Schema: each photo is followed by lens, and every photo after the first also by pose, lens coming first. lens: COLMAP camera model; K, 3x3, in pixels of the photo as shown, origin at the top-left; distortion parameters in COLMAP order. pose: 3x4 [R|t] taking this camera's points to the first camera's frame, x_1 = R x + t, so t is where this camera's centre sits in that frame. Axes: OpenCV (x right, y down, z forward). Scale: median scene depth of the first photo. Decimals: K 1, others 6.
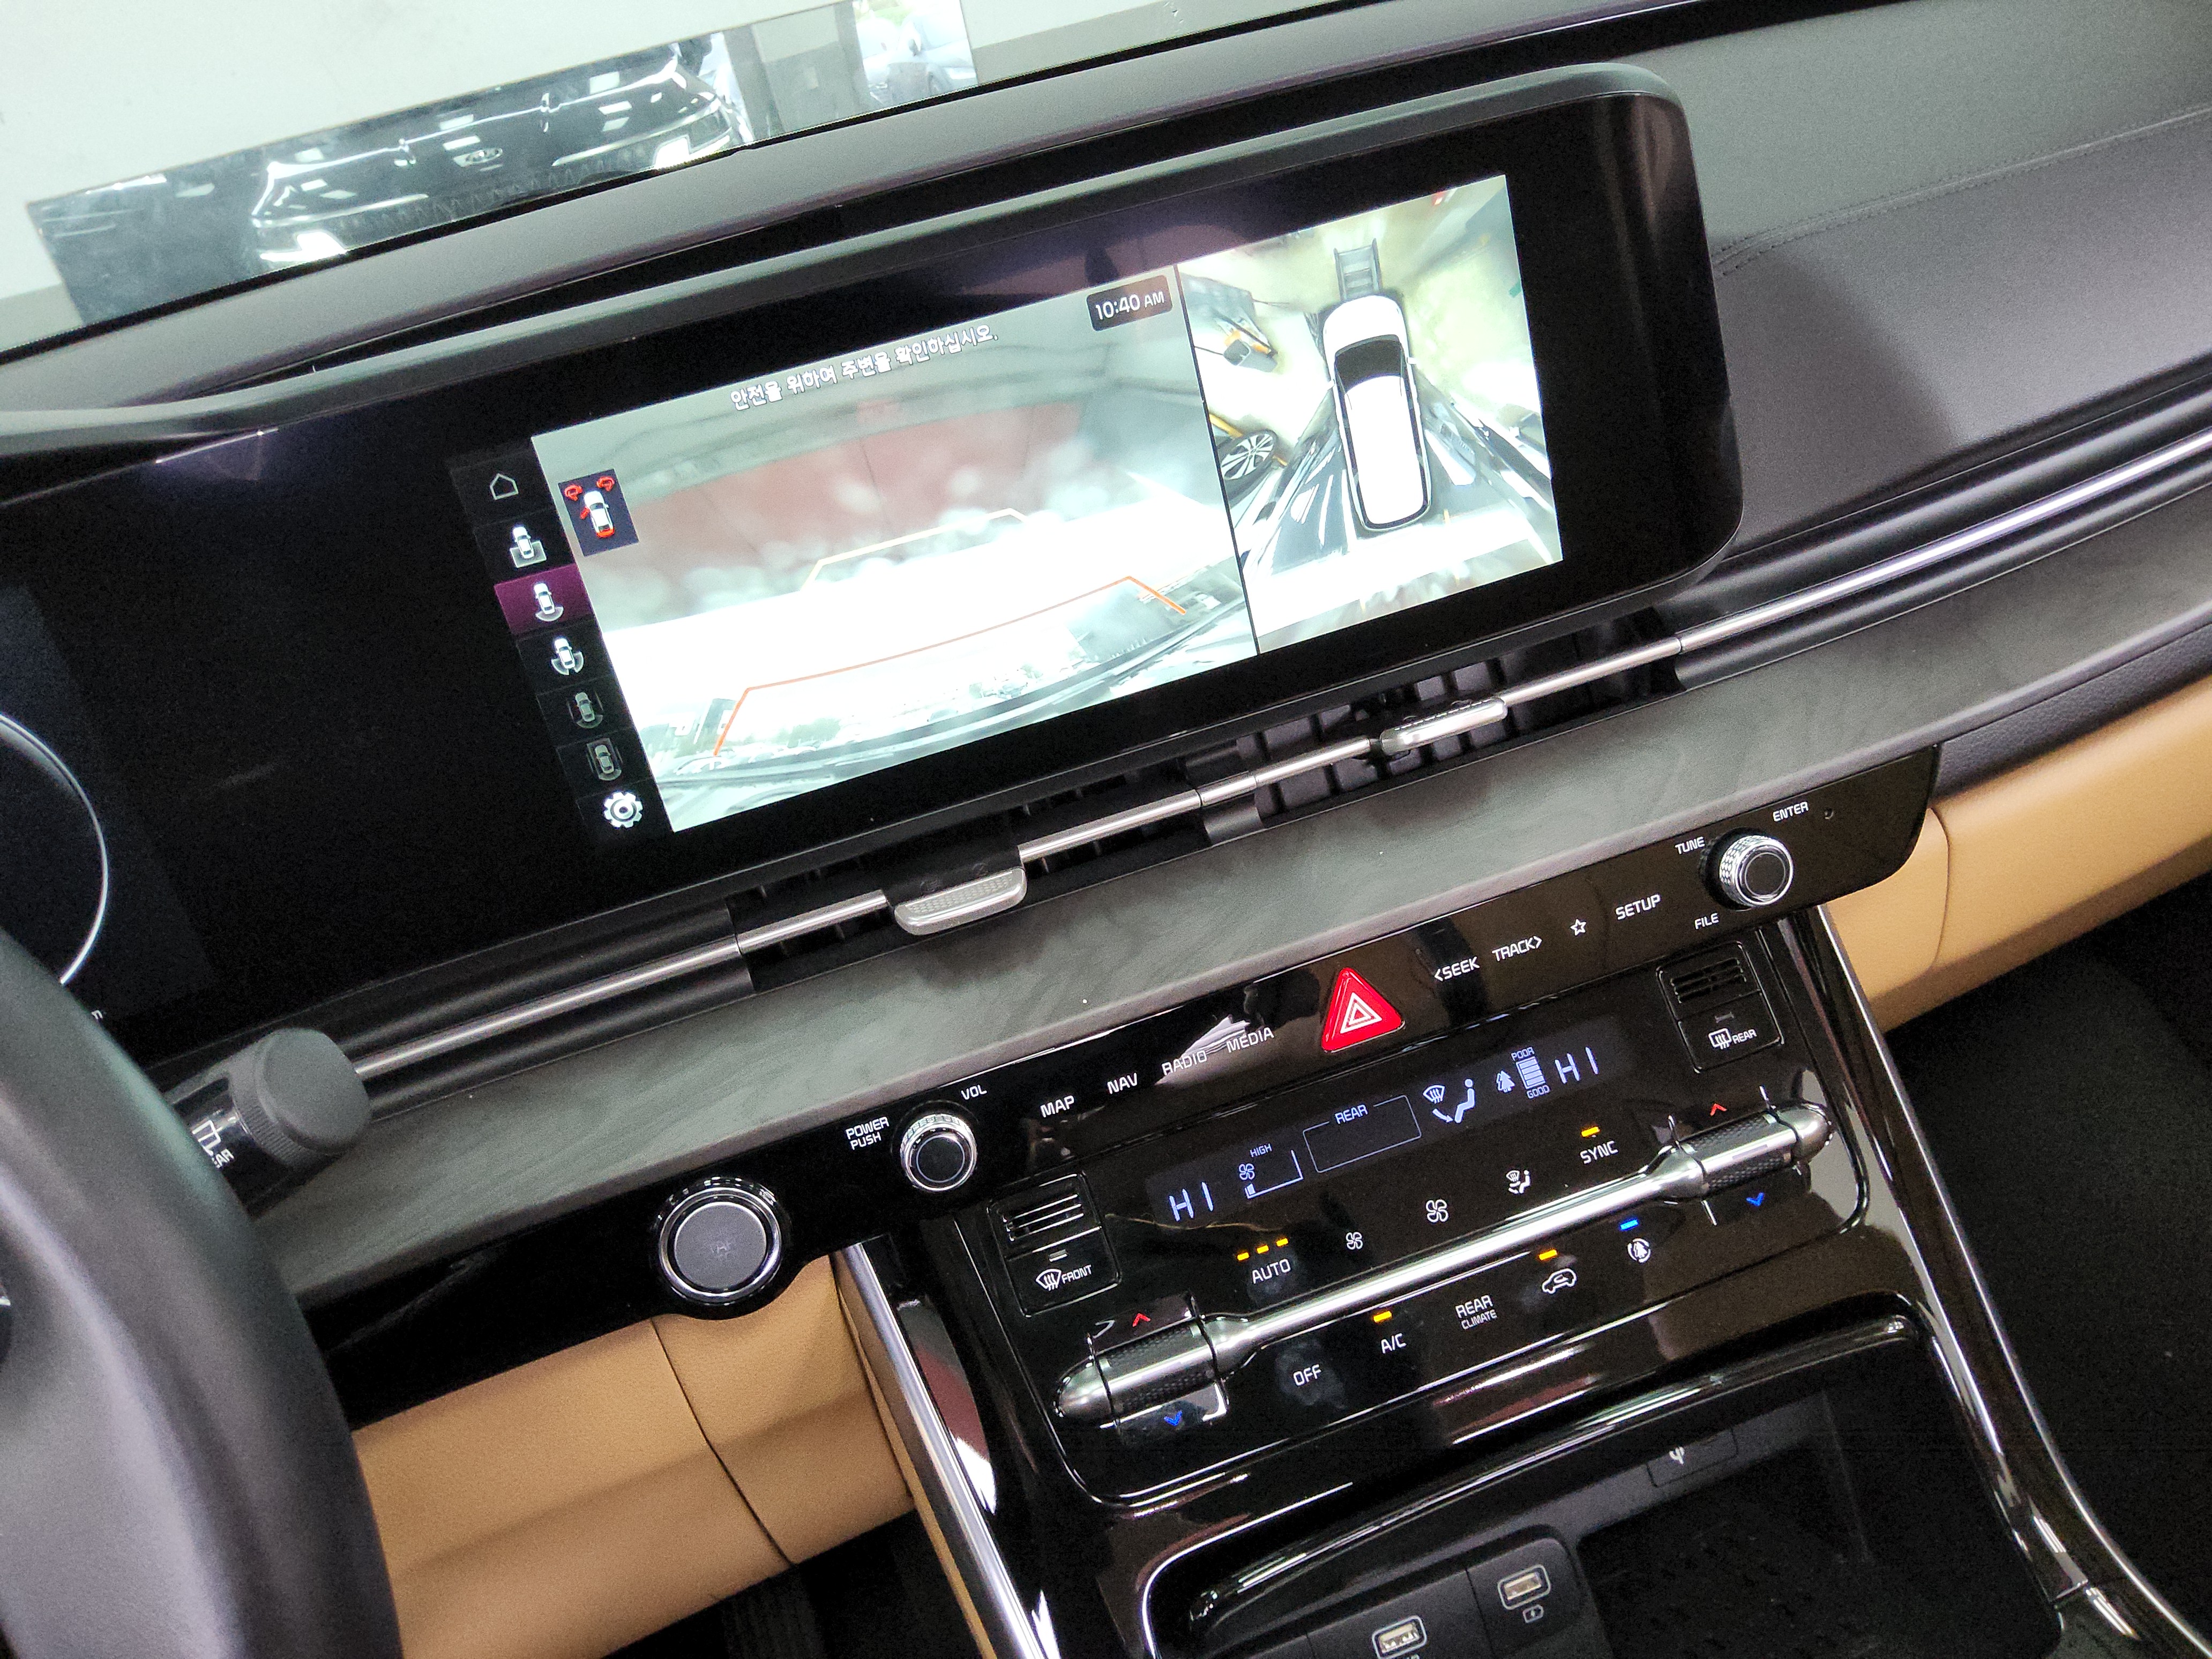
lens RADIAL K [[1679.9, 0, 1050.7], [0, 1679.9, 775.8], [0, 0, 1]] dist [0.037612, -0.053764]
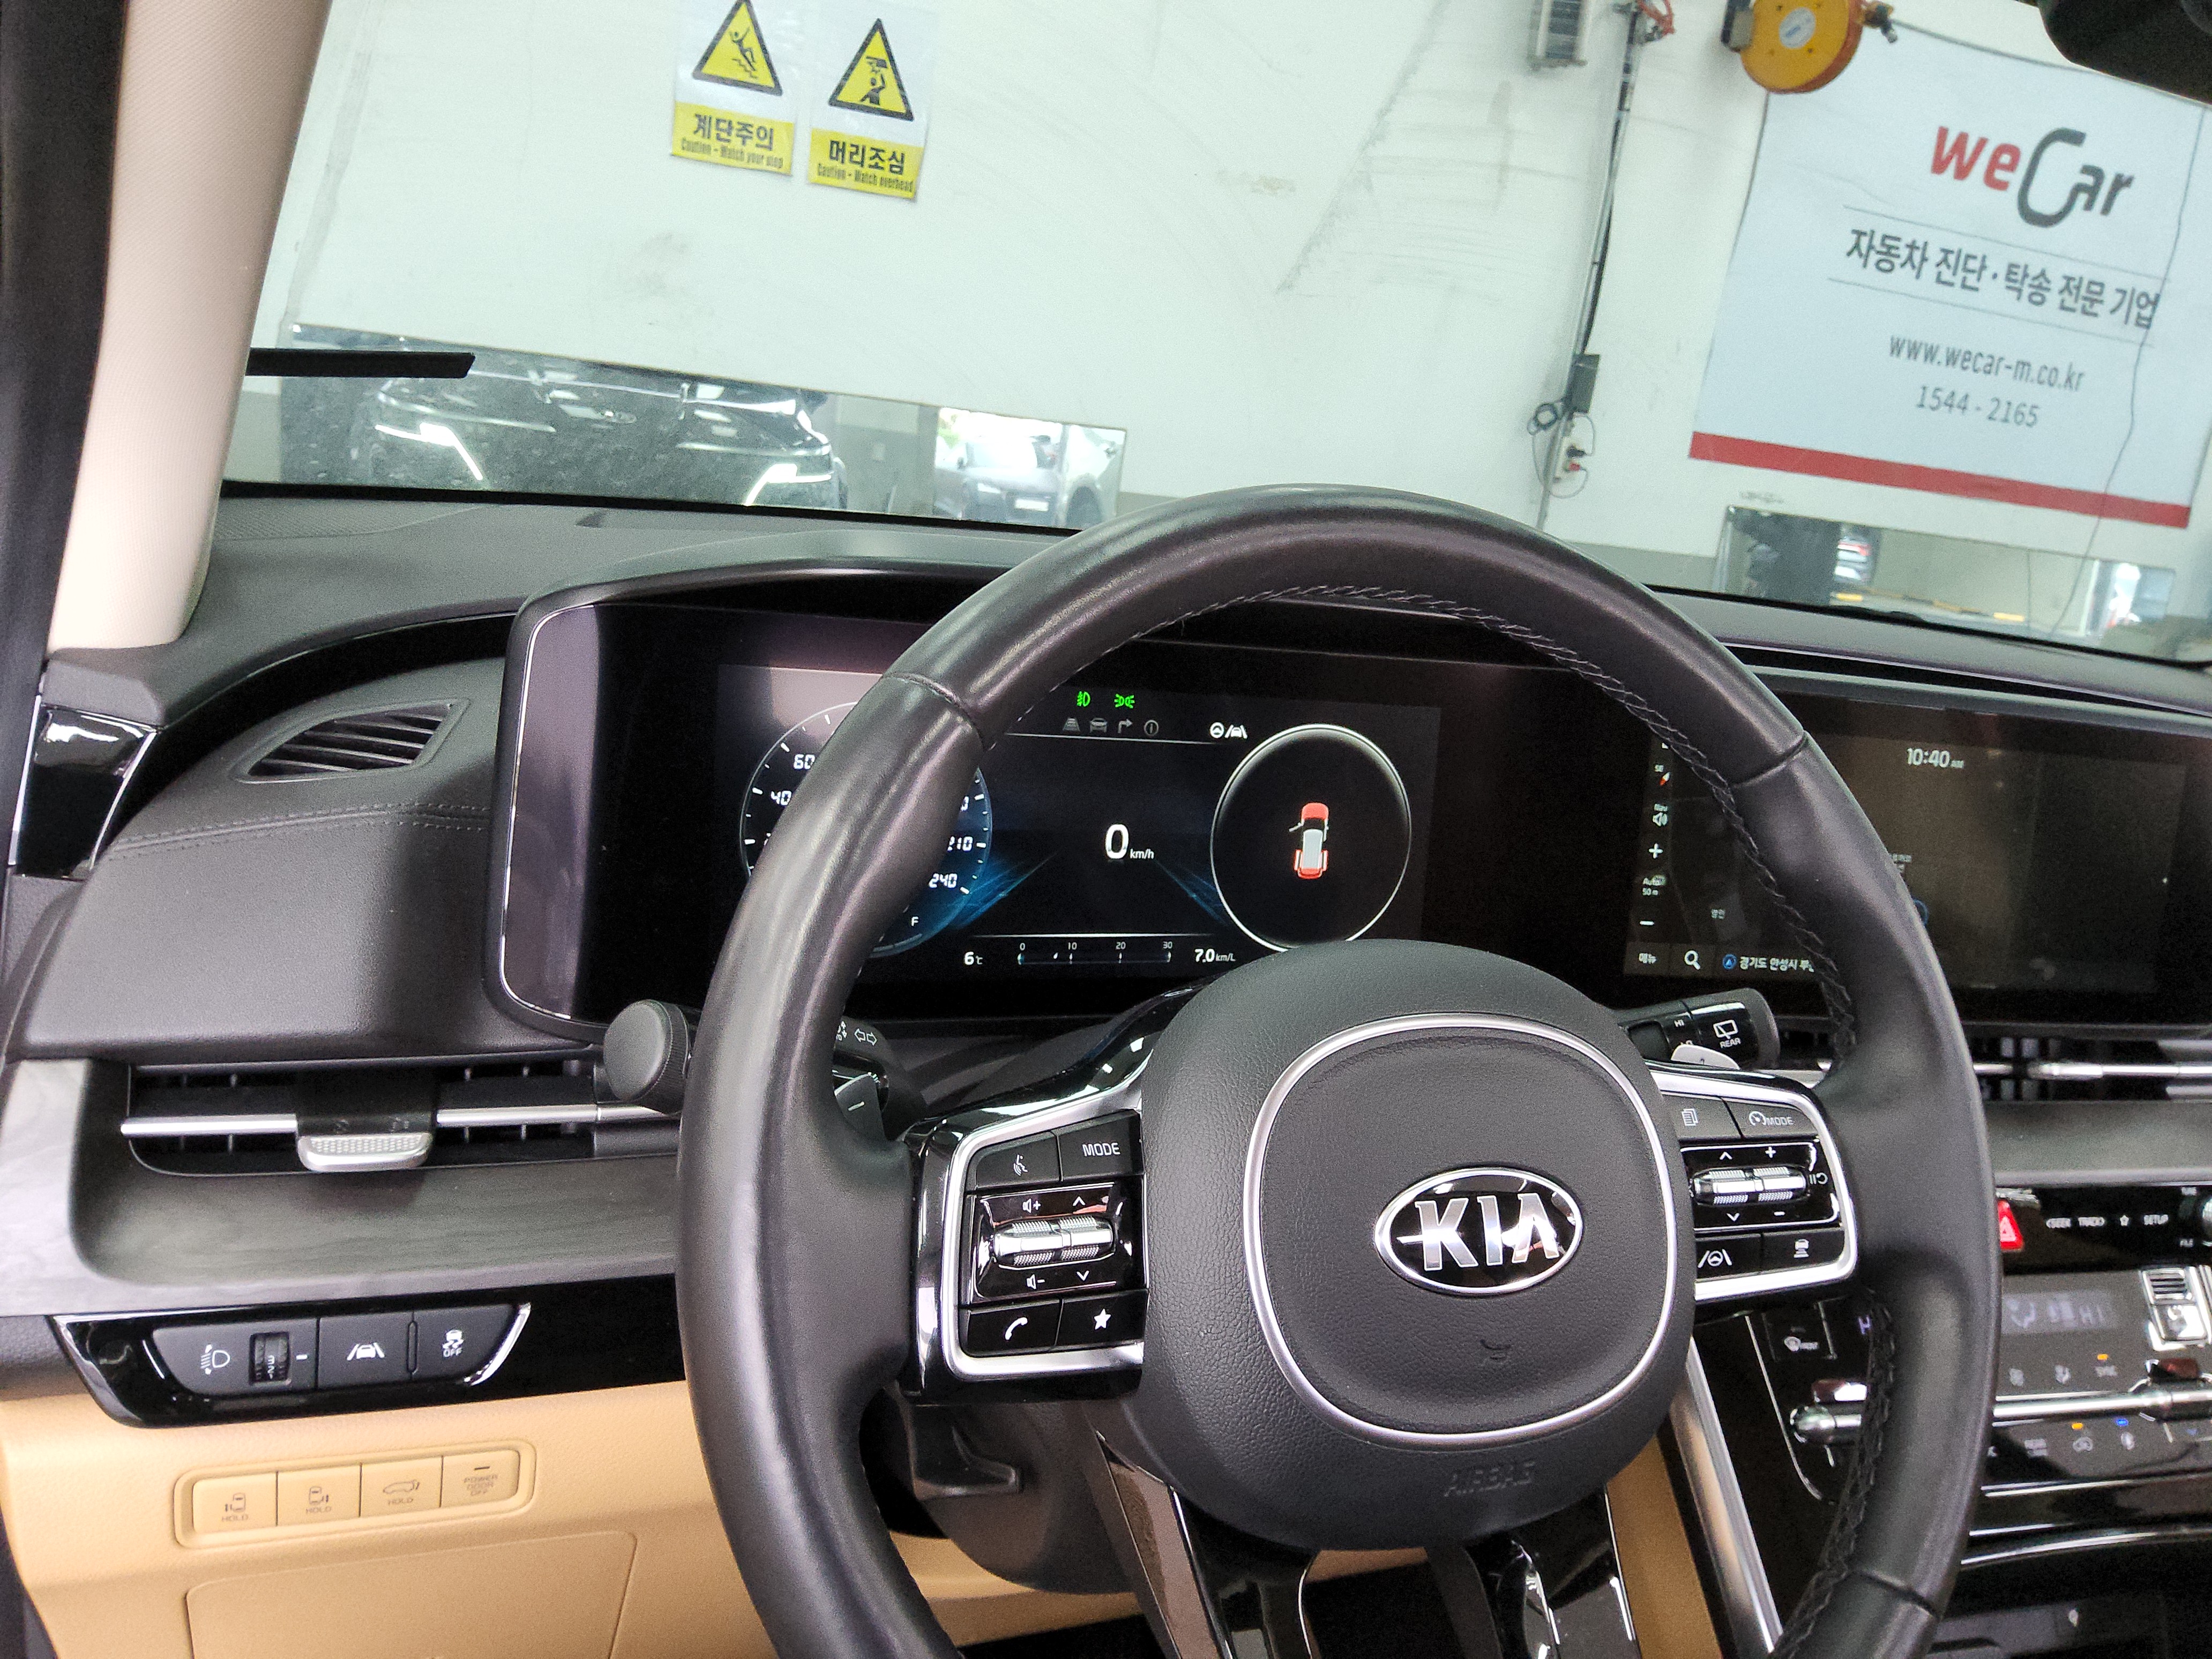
lens RADIAL K [[1679.9, 0, 1107.2], [0, 1679.9, 824.3], [0, 0, 1]] dist [0.037612, -0.053764]
pose [[0.940524, 0.323020, 0.105231, -0.833458], [-0.291797, 0.926727, -0.236709, 0.385661], [-0.173982, 0.191924, 0.965865, -0.403684]]
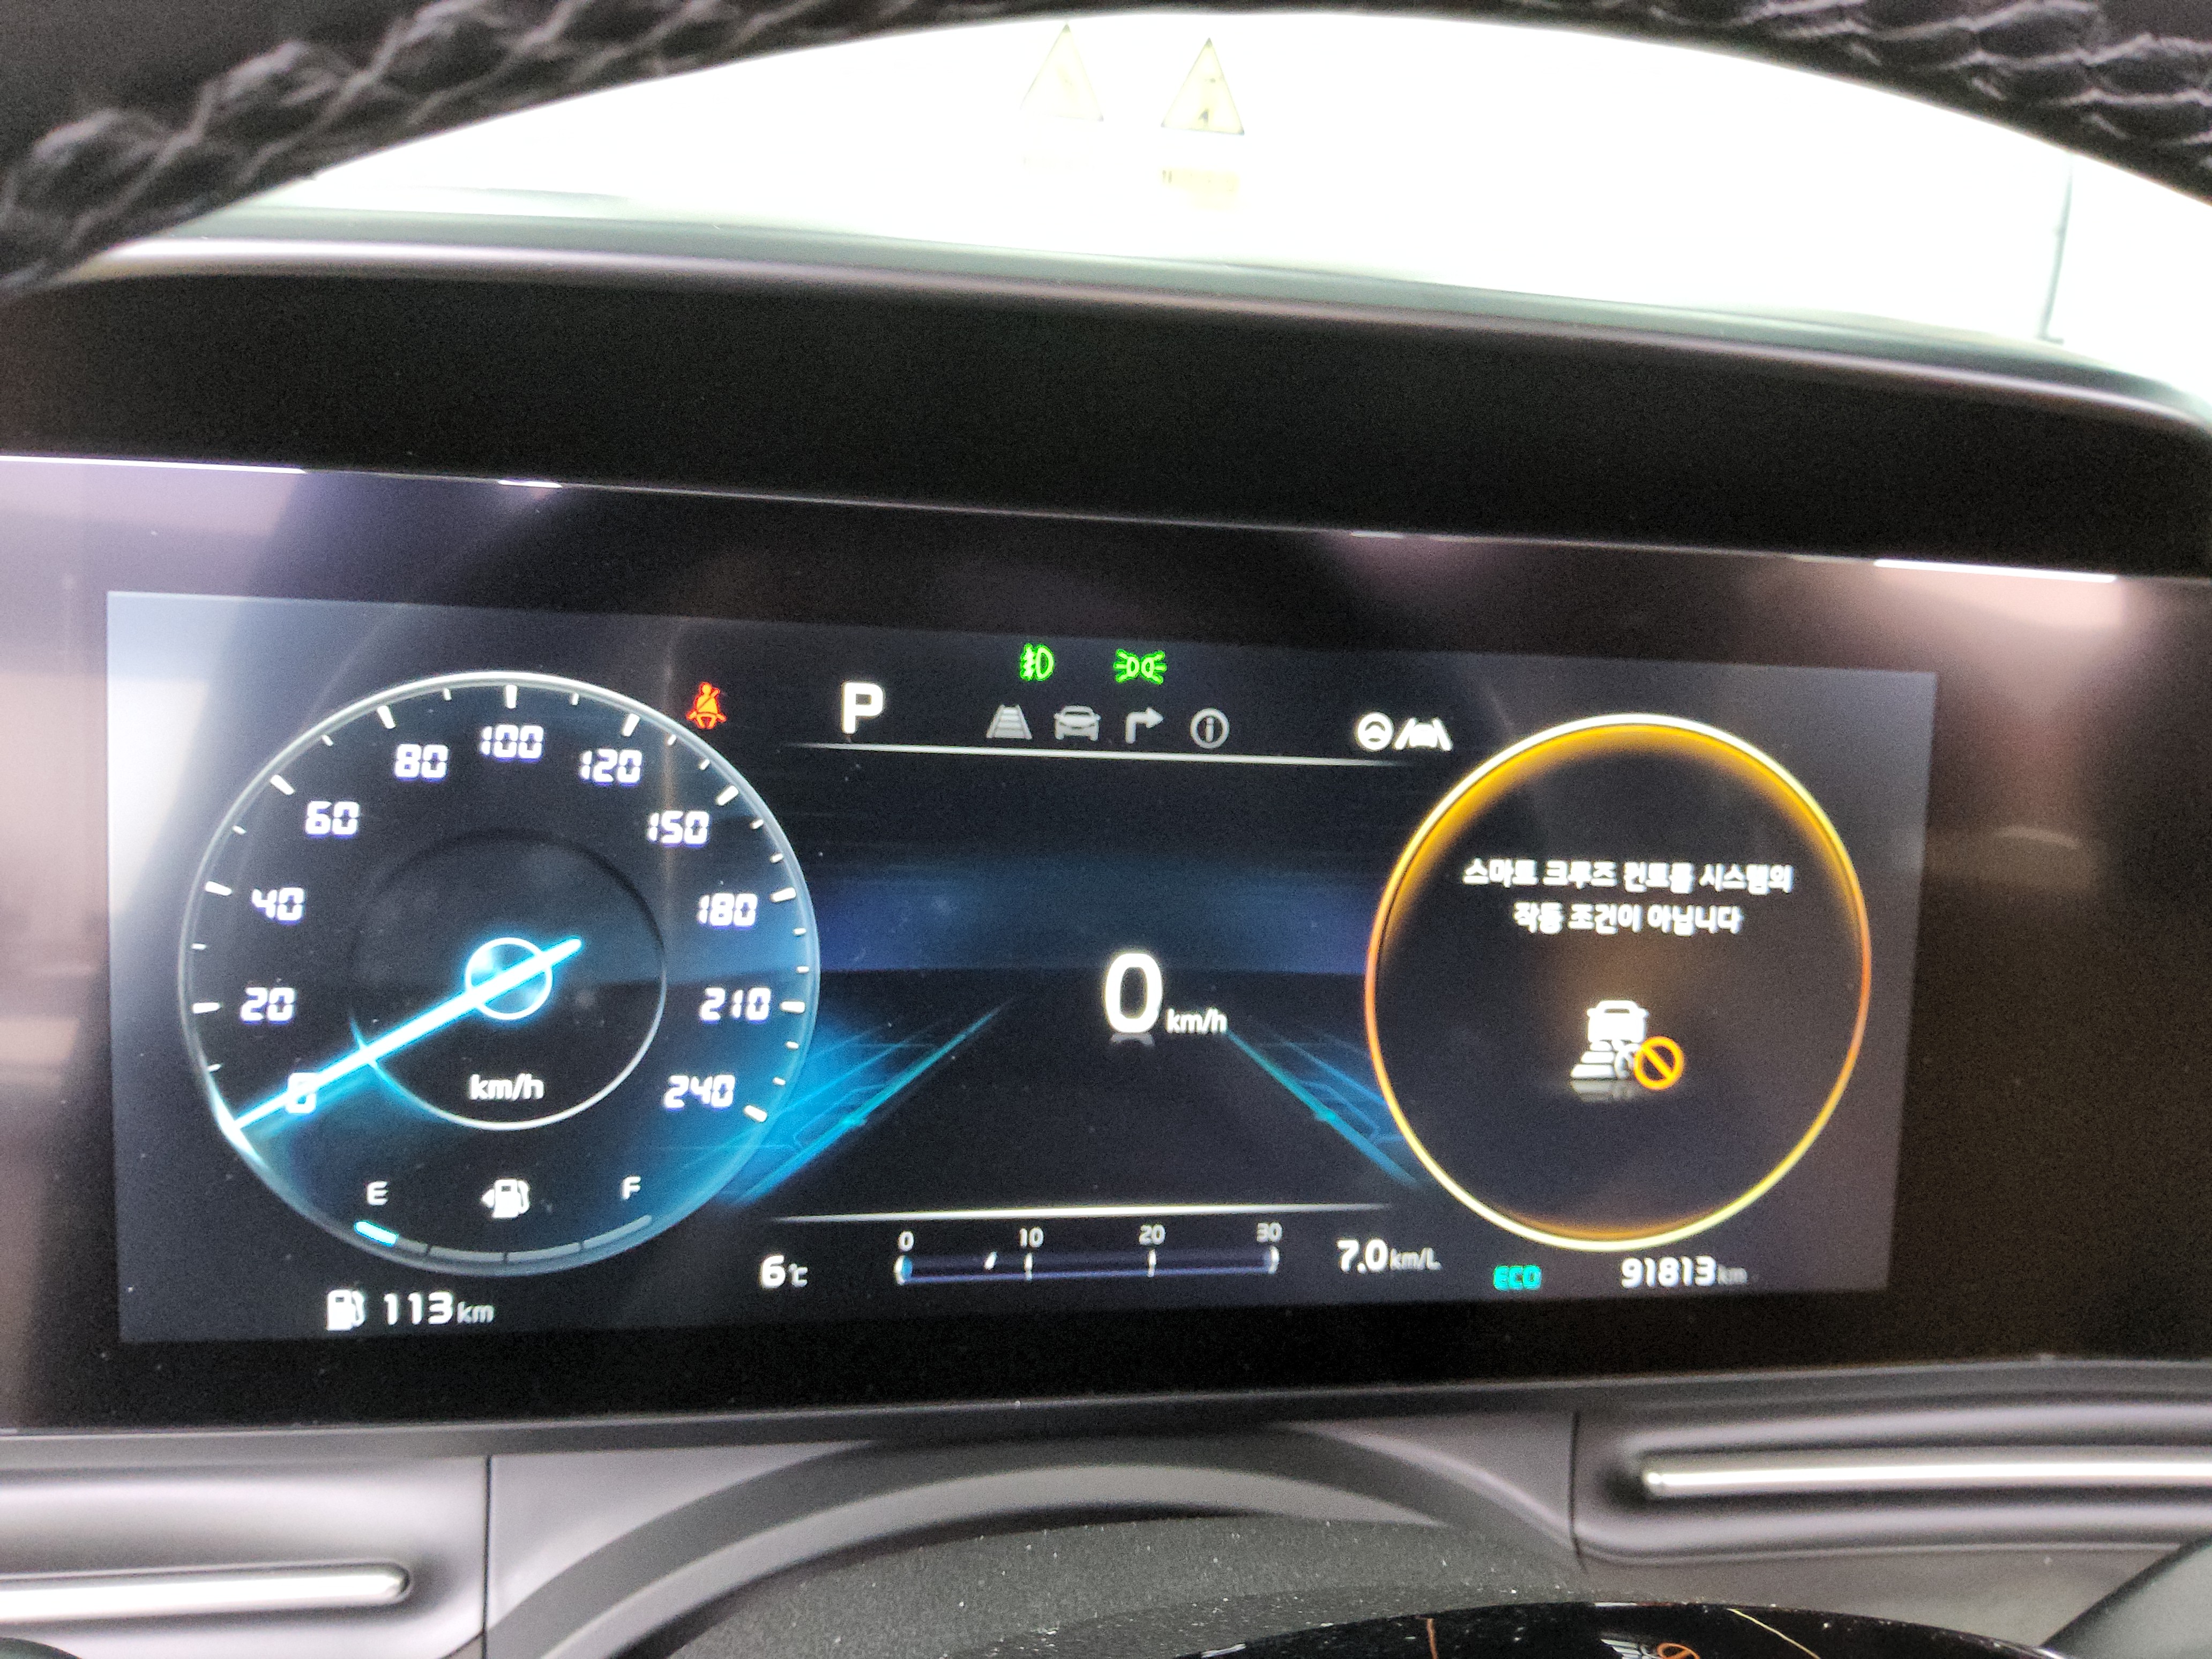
lens RADIAL K [[1679.9, 0, 1105.8], [0, 1679.9, 817.8], [0, 0, 1]] dist [0.037612, -0.053764]
pose [[0.942502, 0.305702, -0.135040, -0.648240], [-0.329207, 0.918839, -0.217618, 0.173338], [0.057553, 0.249562, 0.966647, 0.253224]]
